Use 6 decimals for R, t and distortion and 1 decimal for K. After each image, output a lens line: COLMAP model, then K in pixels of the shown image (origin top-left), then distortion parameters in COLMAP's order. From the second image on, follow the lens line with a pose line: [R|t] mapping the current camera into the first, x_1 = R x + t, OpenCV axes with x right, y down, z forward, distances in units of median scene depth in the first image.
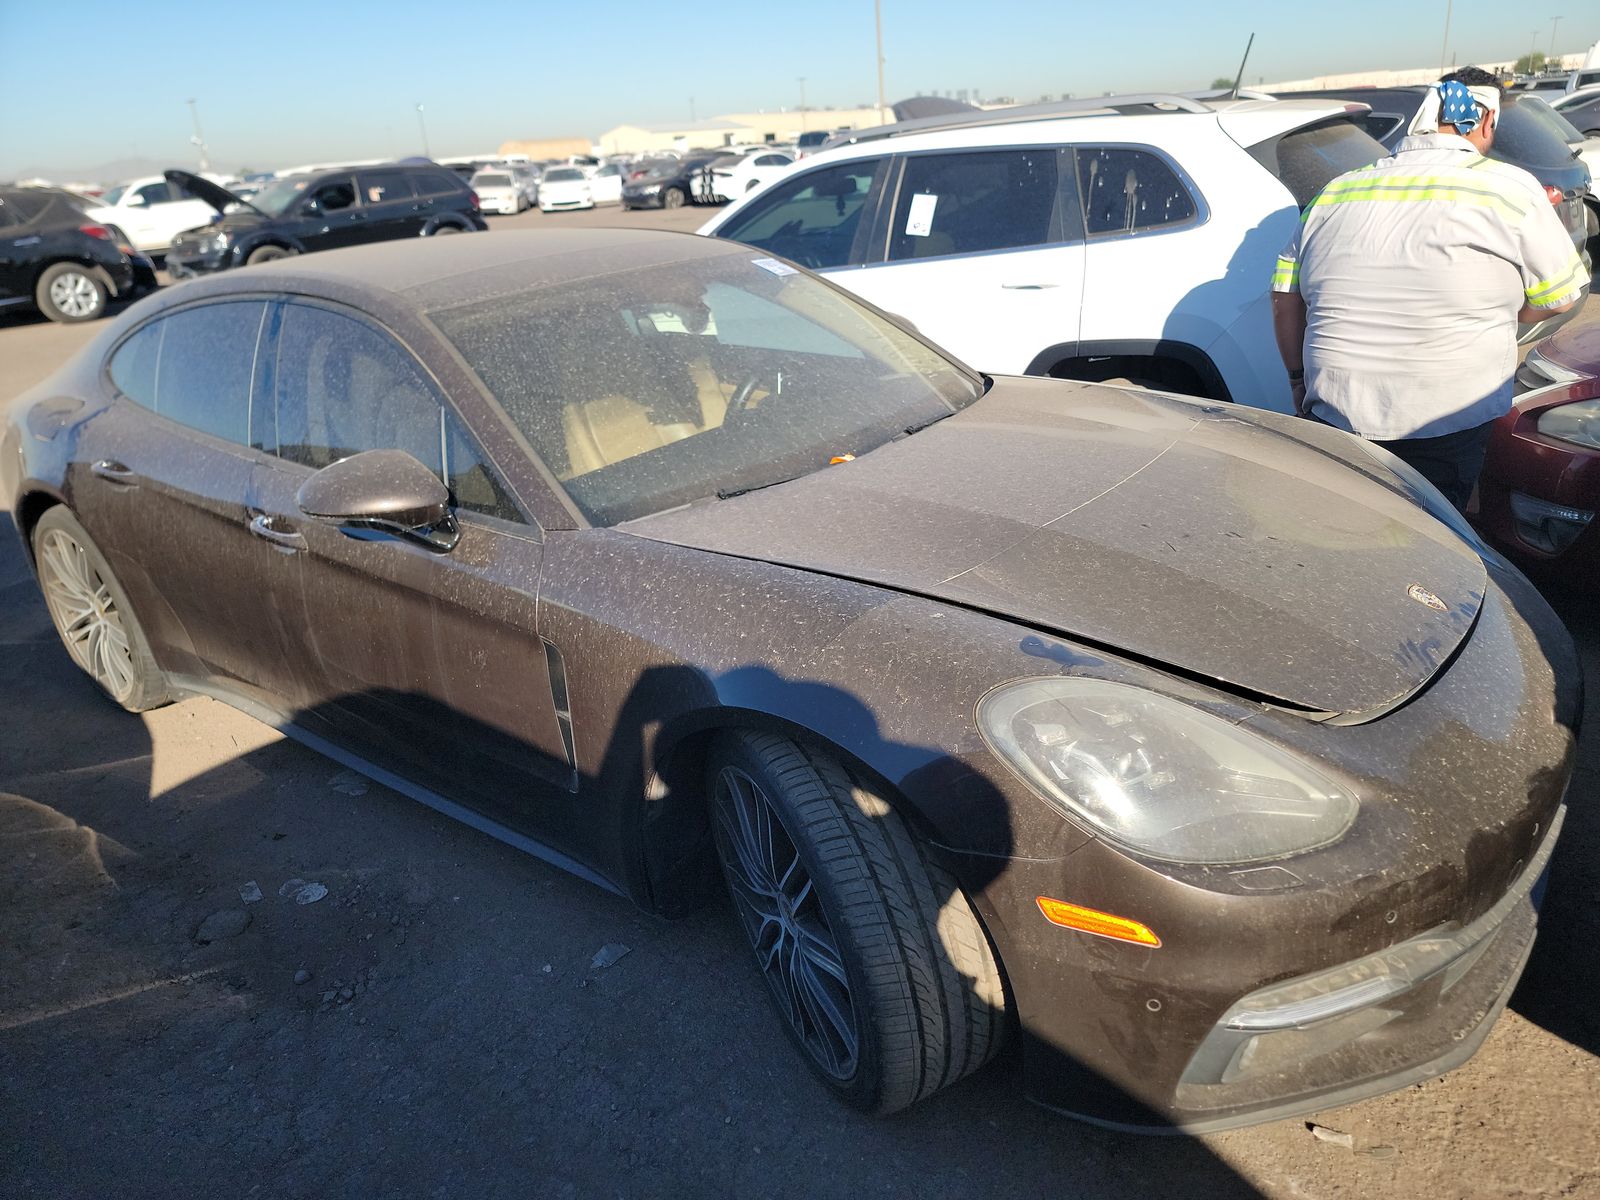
lens RADIAL K [[1187.7, 0, 787.2], [0, 1187.7, 607.7], [0, 0, 1]] dist [0.068603, -0.072276]
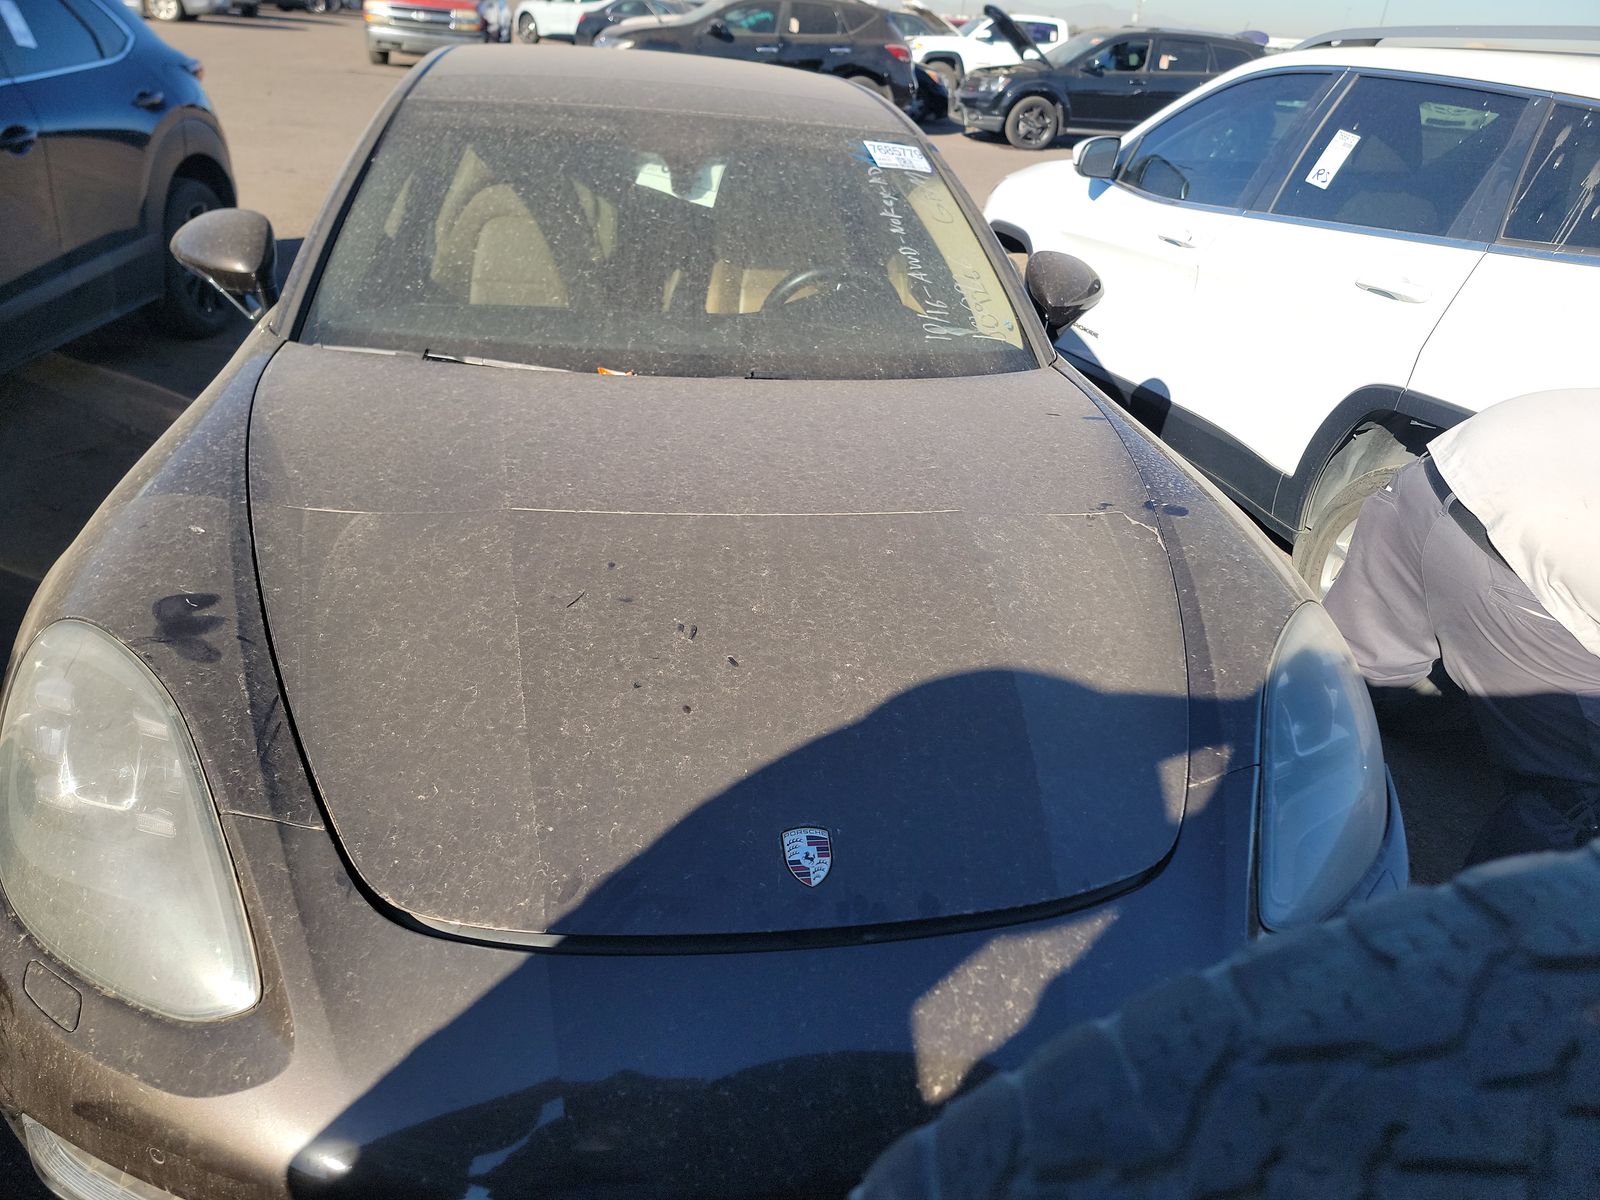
lens RADIAL K [[1187.7, 0, 787.2], [0, 1187.7, 607.7], [0, 0, 1]] dist [0.068603, -0.072276]
pose [[0.705840, 0.426922, -0.565268, 0.395233], [-0.376677, 0.902016, 0.210904, -0.118065], [0.599920, 0.064060, 0.797491, 0.257374]]
